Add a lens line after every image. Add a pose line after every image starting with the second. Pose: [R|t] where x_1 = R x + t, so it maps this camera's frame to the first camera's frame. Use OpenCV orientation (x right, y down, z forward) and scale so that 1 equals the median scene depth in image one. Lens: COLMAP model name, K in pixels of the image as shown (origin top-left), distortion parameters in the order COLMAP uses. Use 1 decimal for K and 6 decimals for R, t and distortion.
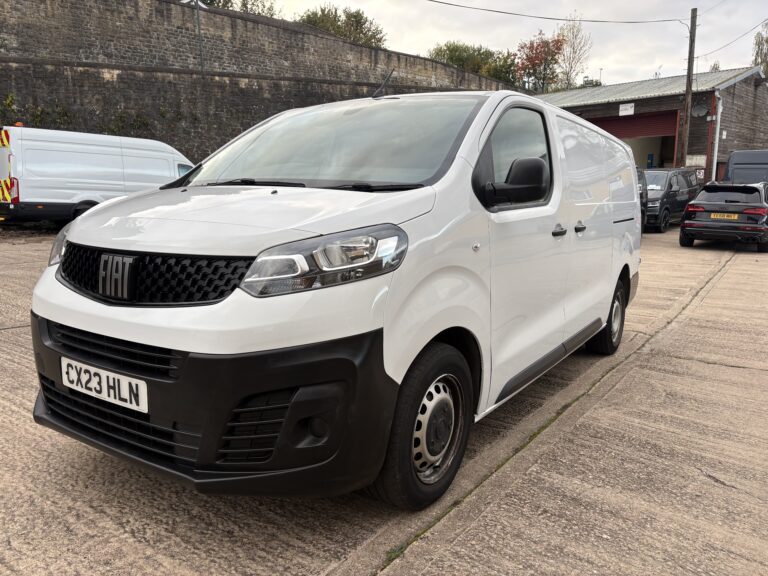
lens RADIAL K [[581.8, 0, 389.7], [0, 581.8, 281.1], [0, 0, 1]] dist [0.072401, -0.080011]
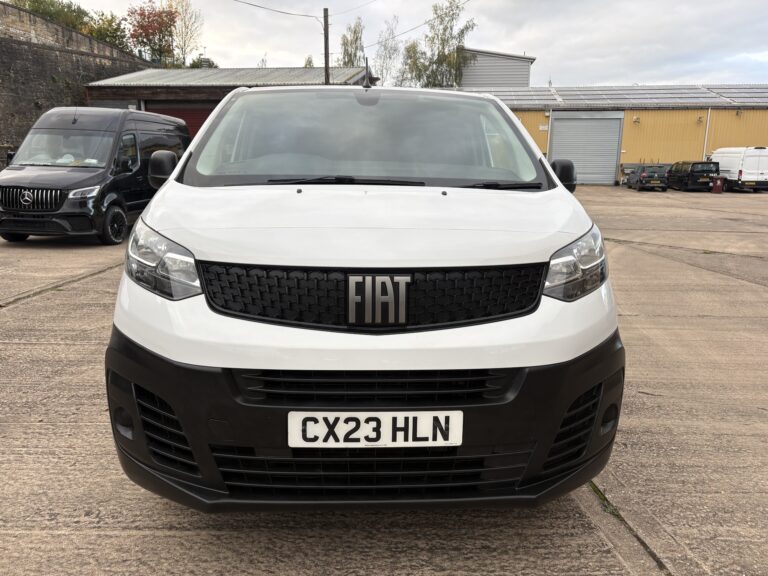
lens RADIAL K [[591.1, 0, 386.7], [0, 591.1, 272.8], [0, 0, 1]] dist [0.014515, 0.001626]
pose [[0.799719, -0.095140, 0.592788, -0.896201], [0.081706, 0.995425, 0.049534, -0.082177], [-0.594789, 0.008821, 0.803834, 0.295714]]
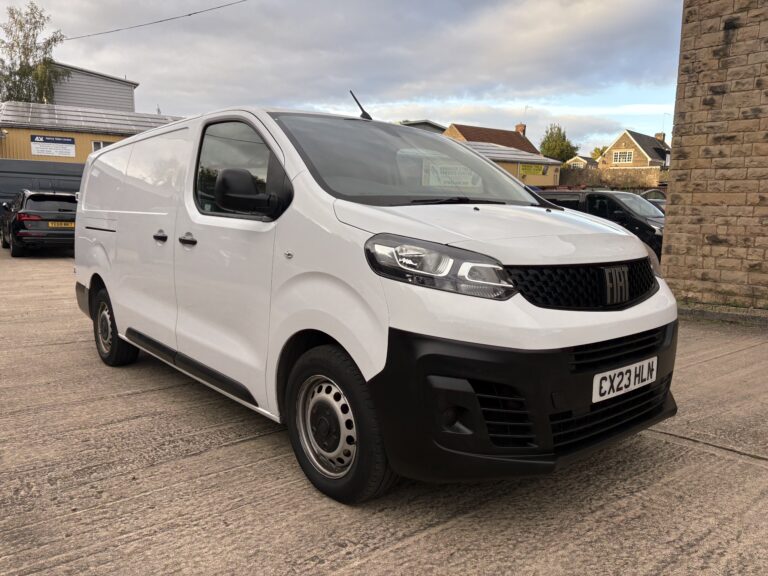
lens RADIAL K [[581.8, 0, 389.7], [0, 581.8, 281.1], [0, 0, 1]] dist [0.072401, -0.080011]
pose [[0.272961, -0.119602, 0.954561, -1.586529], [0.129892, 0.987738, 0.086616, -0.162961], [-0.953216, 0.100347, 0.285149, 1.030154]]
